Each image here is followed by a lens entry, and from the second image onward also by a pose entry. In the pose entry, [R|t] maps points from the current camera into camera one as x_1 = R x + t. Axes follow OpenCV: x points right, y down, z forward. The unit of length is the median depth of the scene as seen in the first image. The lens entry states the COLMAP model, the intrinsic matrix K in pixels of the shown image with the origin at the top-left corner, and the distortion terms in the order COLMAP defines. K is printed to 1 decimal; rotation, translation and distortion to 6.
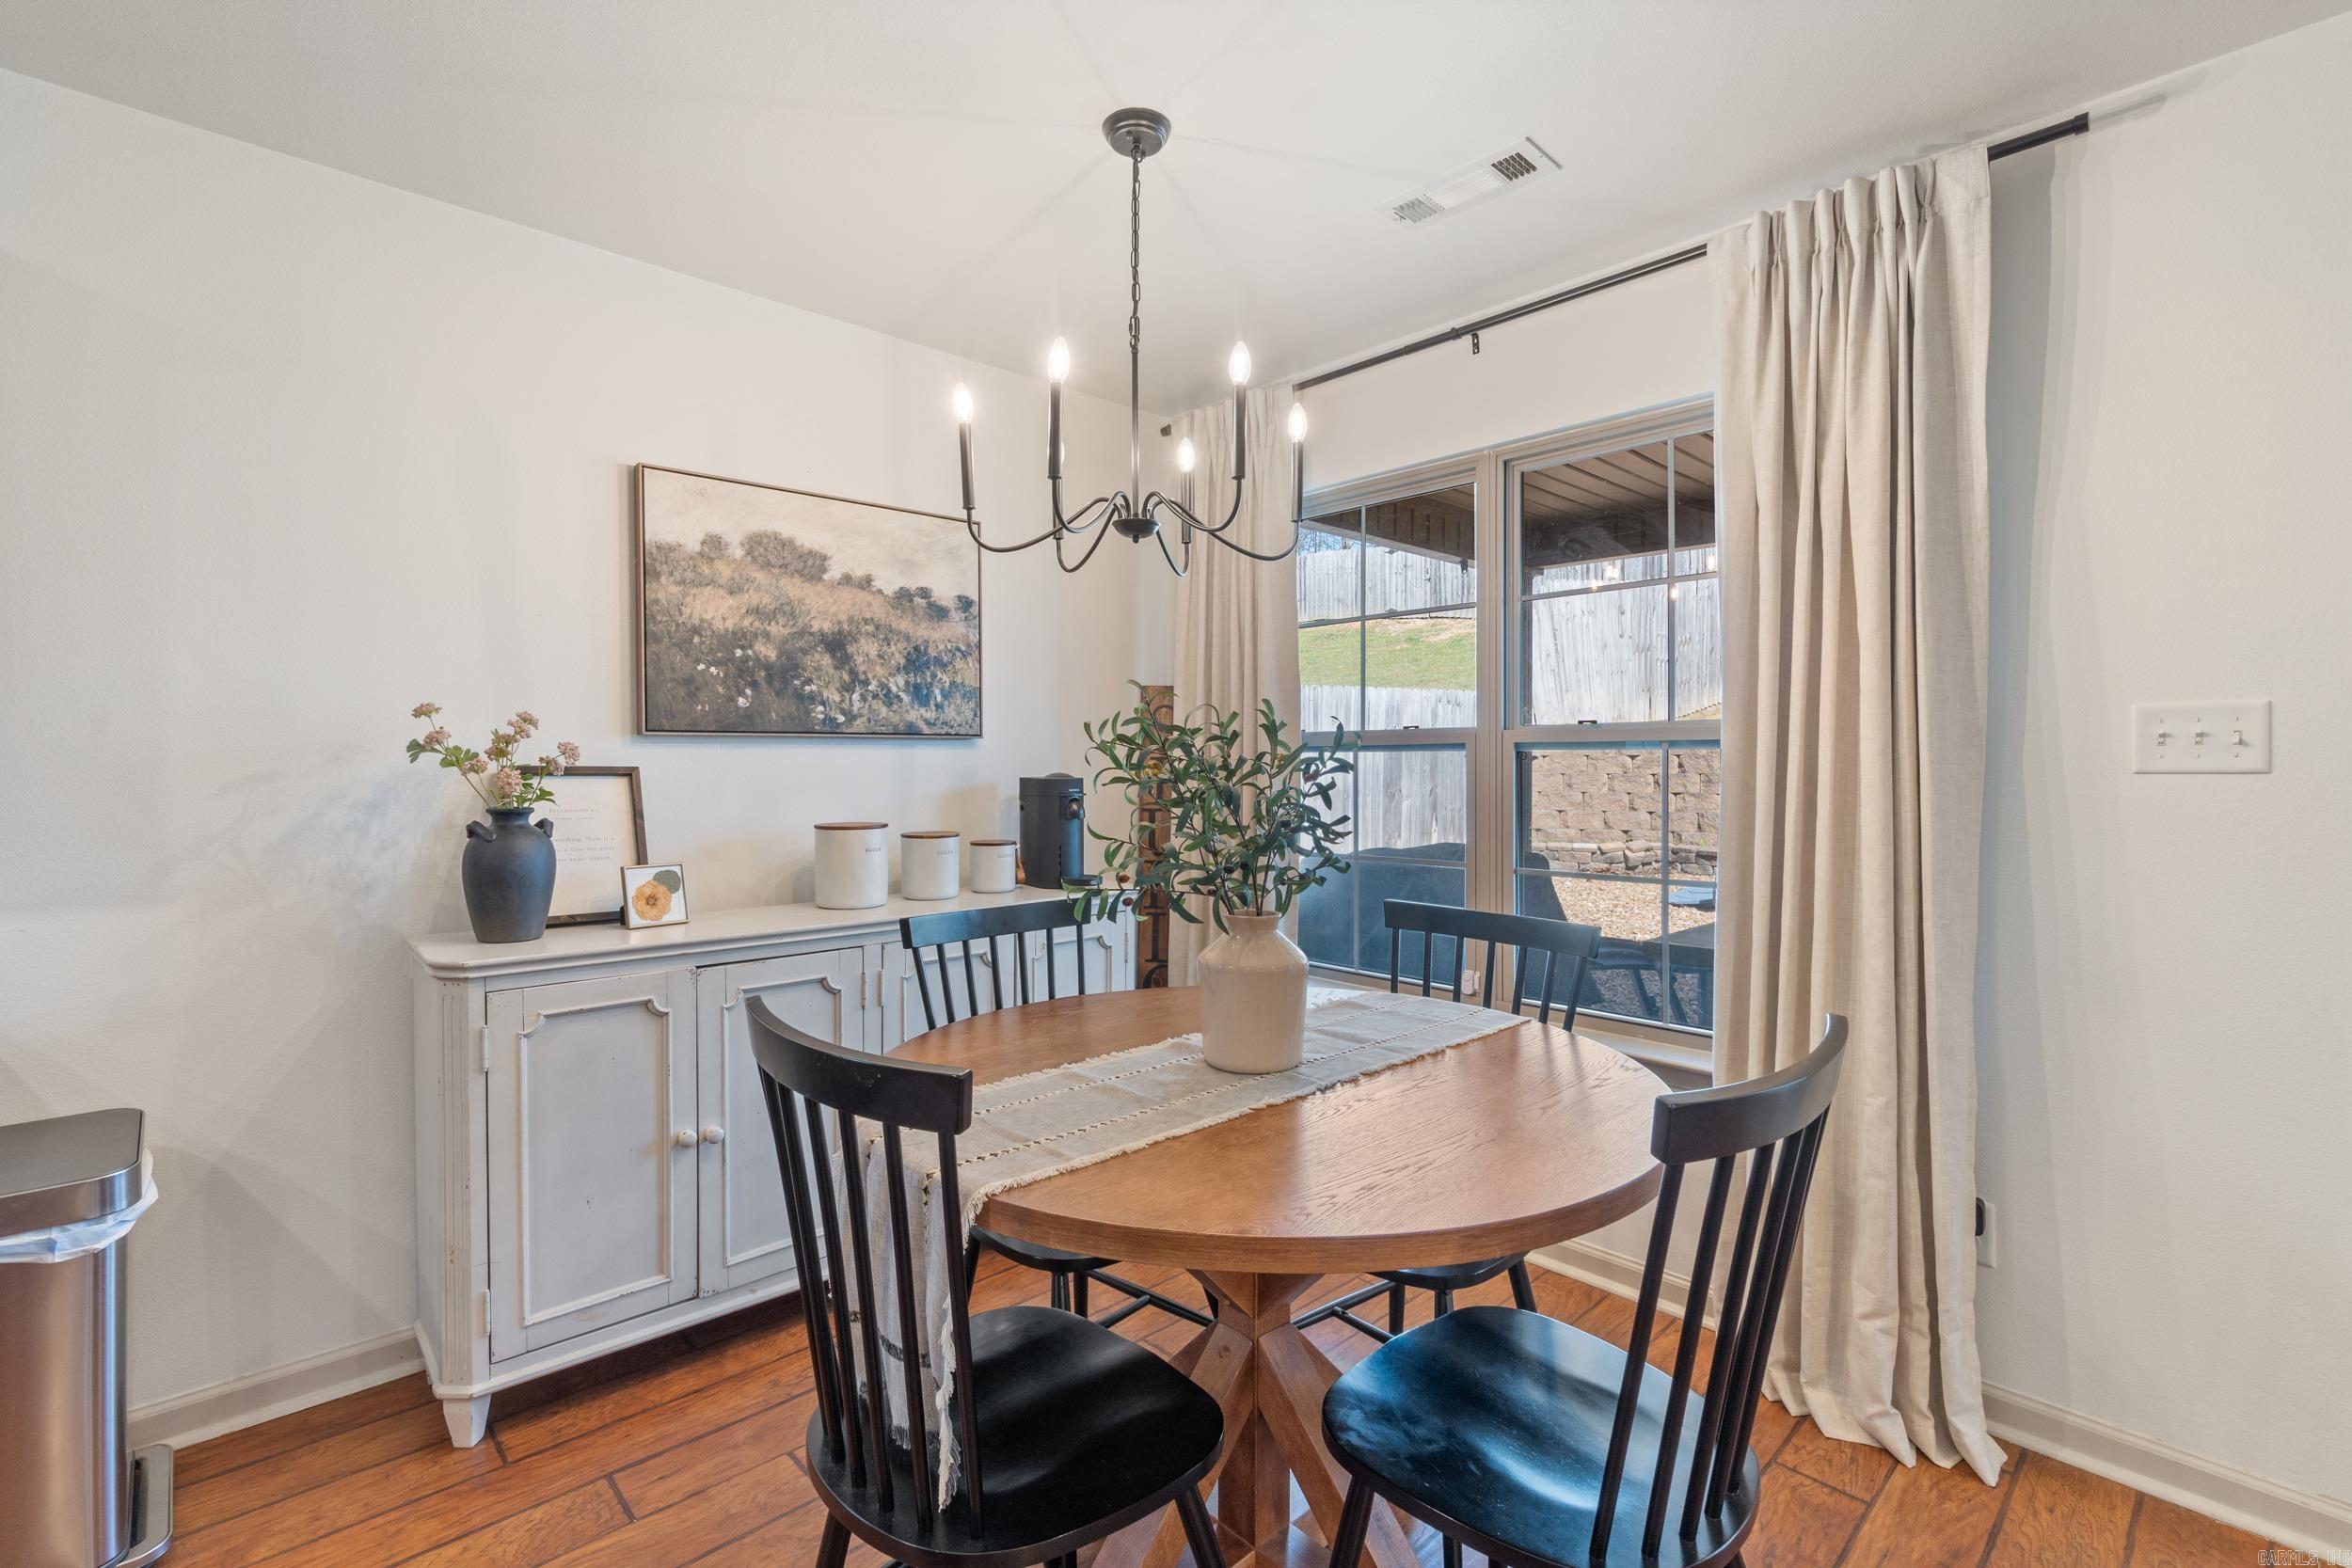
lens RADIAL K [[1035.3, 0, 1161.4], [0, 1035.3, 764.0], [0, 0, 1]] dist [-0.003328, 0.000854]
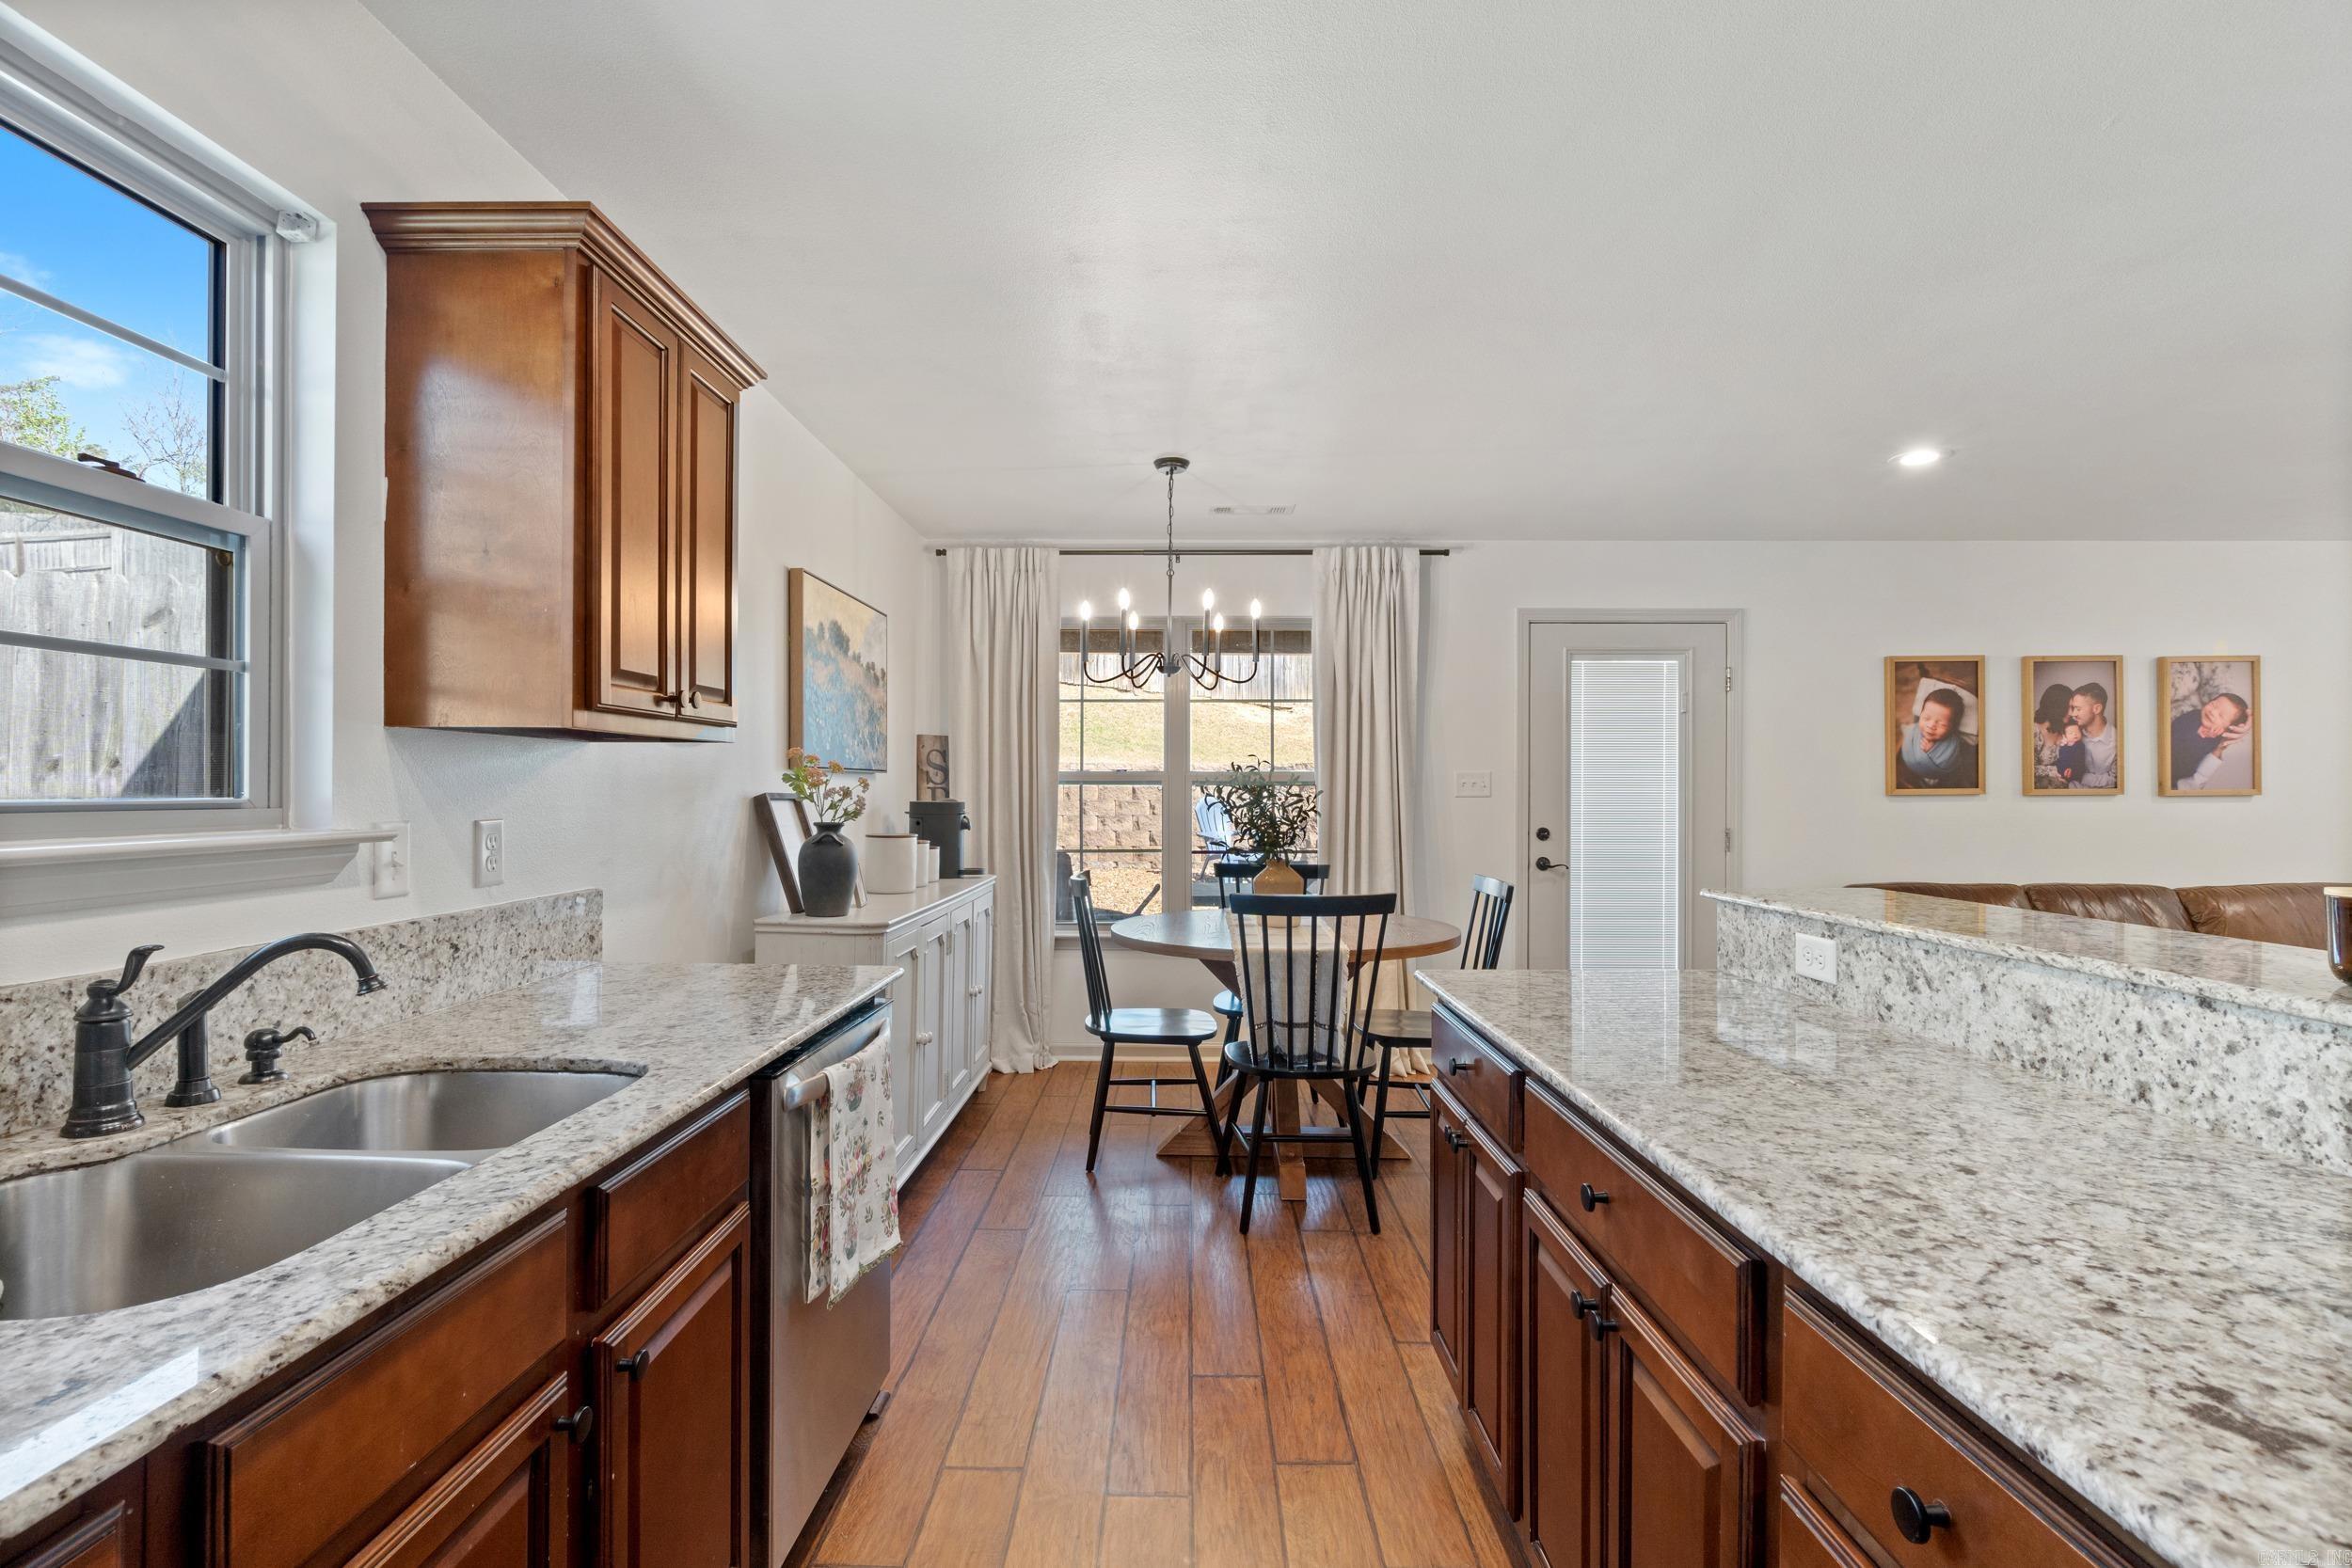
lens RADIAL K [[1101.2, 0, 1163.4], [0, 1101.2, 780.8], [0, 0, 1]] dist [0.004456, 0.001349]
pose [[0.704507, 0.010925, 0.709612, -1.061490], [-0.004414, 0.999930, -0.011013, 0.000637], [-0.709683, 0.004627, 0.704506, -0.310093]]
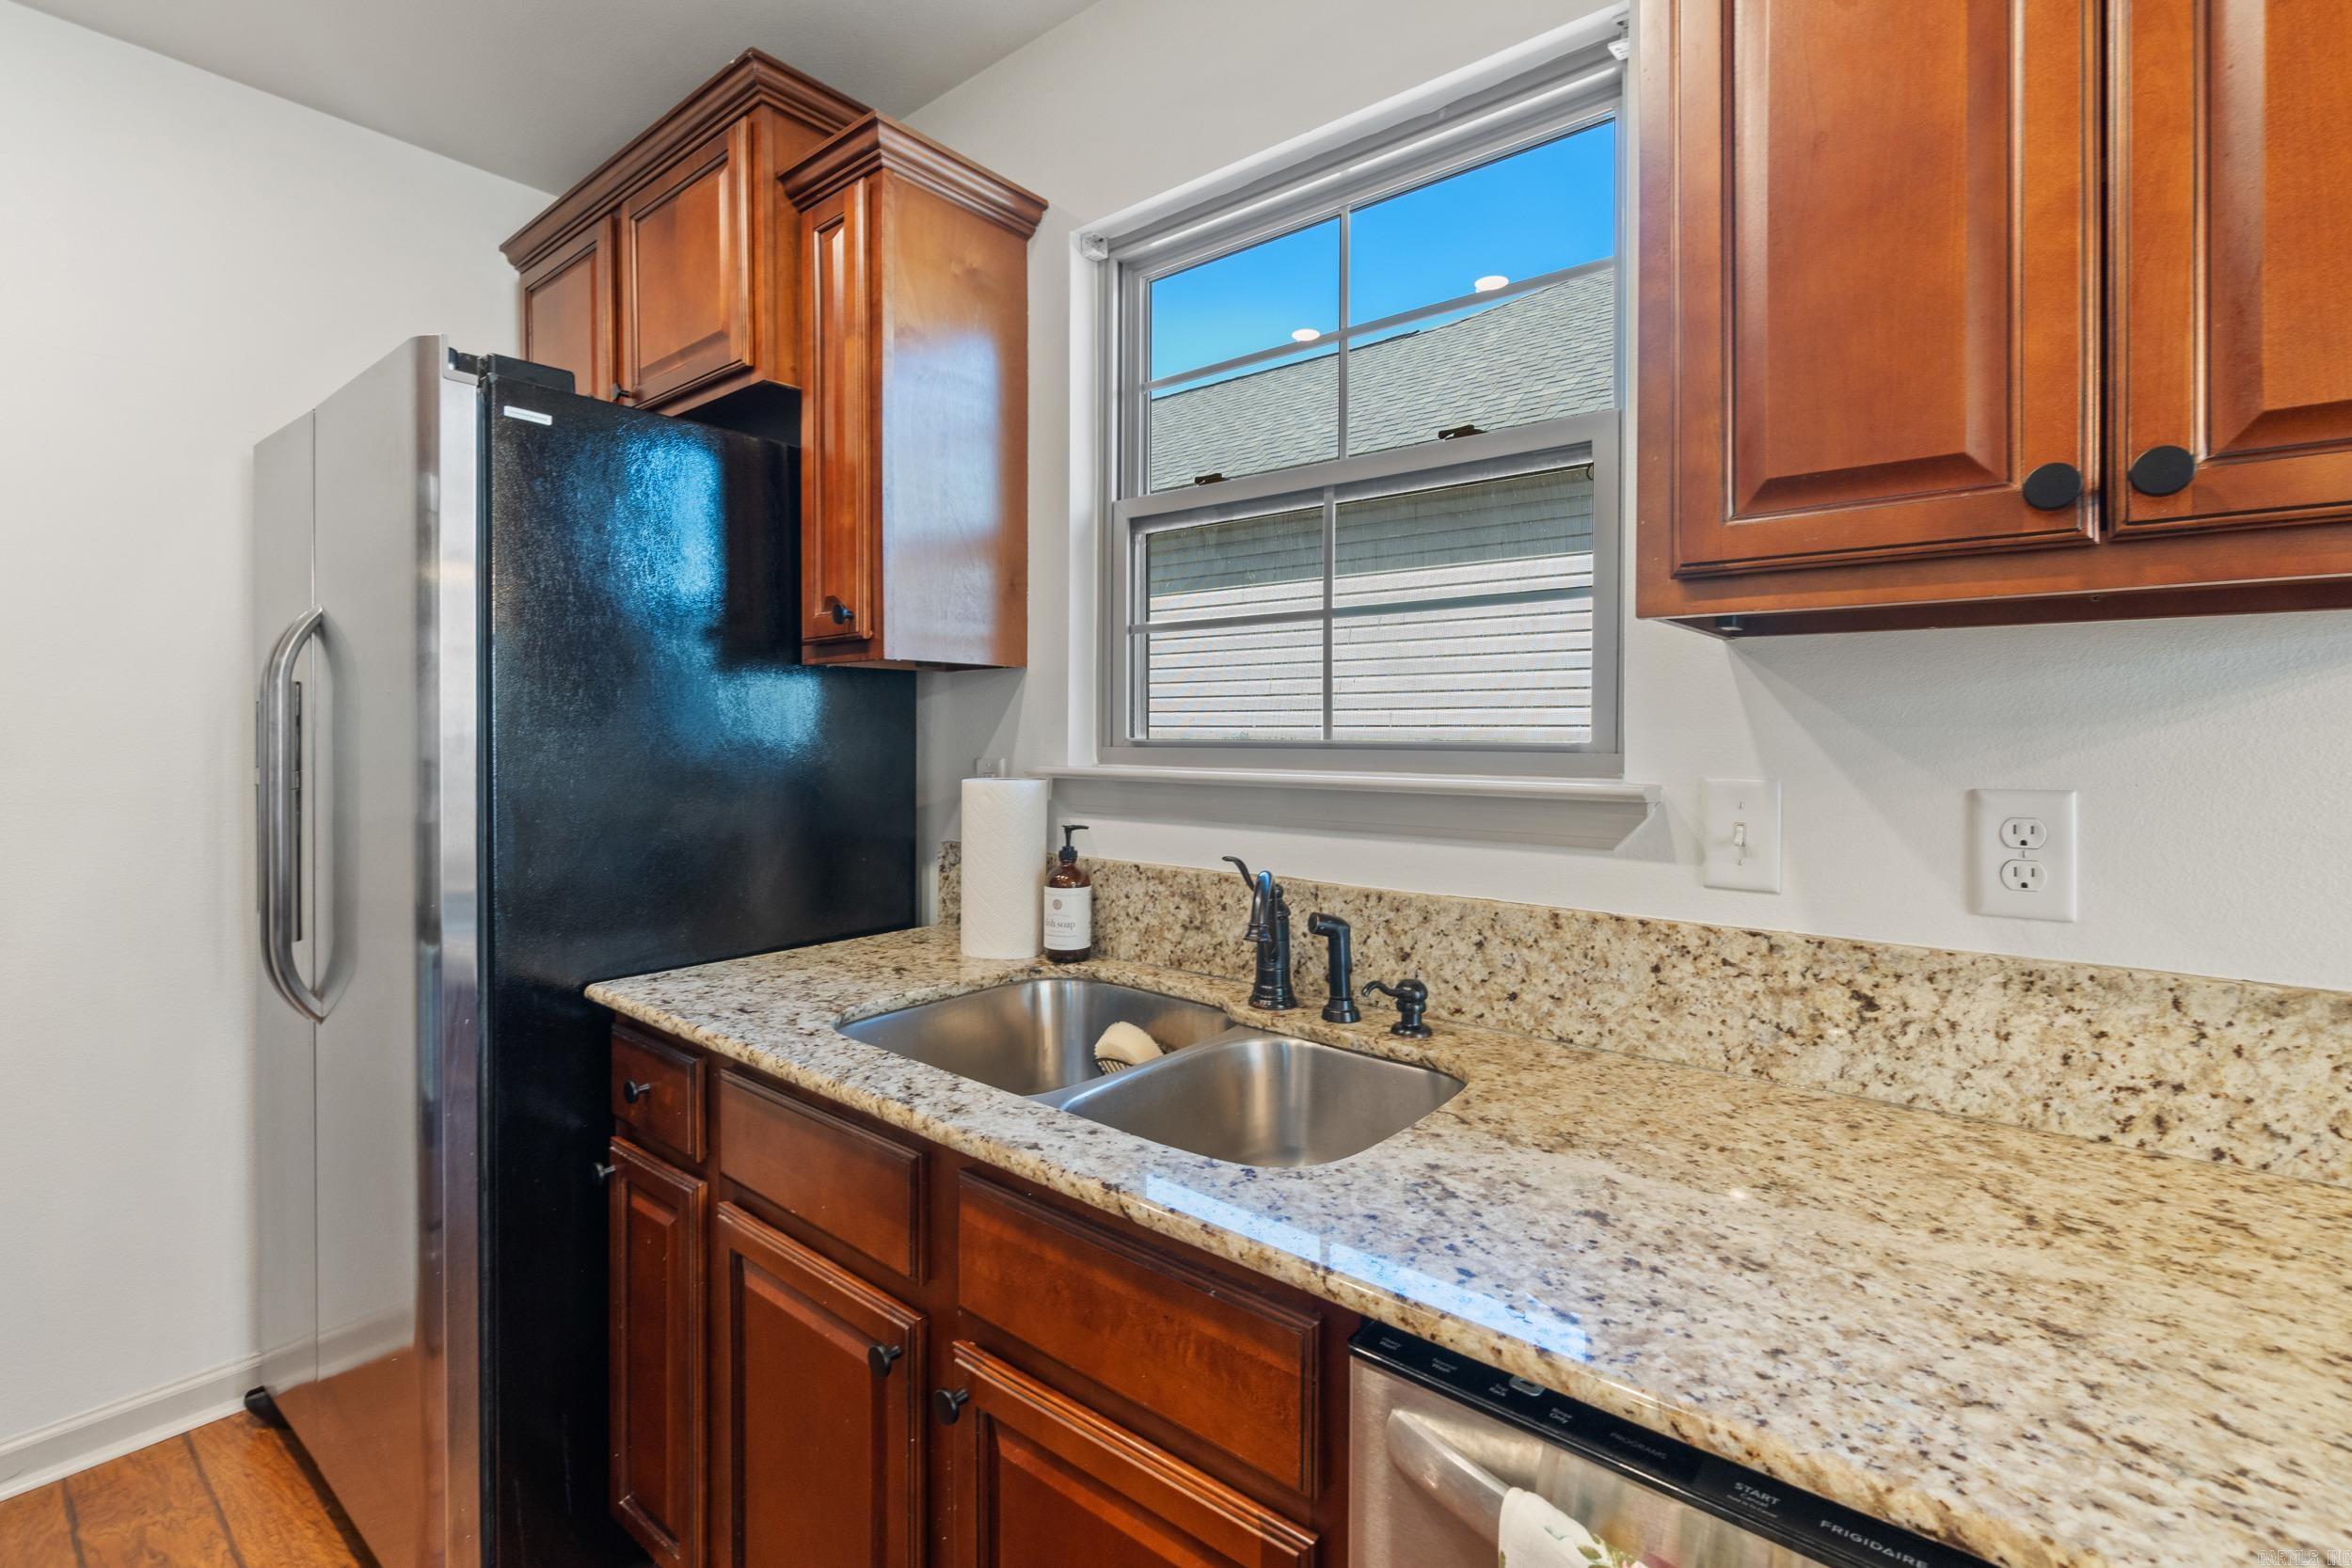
lens RADIAL K [[1076.3, 0, 1151.5], [0, 1076.3, 744.1], [0, 0, 1]] dist [-0.007148, 0.002783]
pose [[0.104073, 0.015098, -0.994455, -0.515736], [-0.004849, 0.999881, 0.014673, 0.000499], [0.994558, 0.003295, 0.104134, 0.192583]]
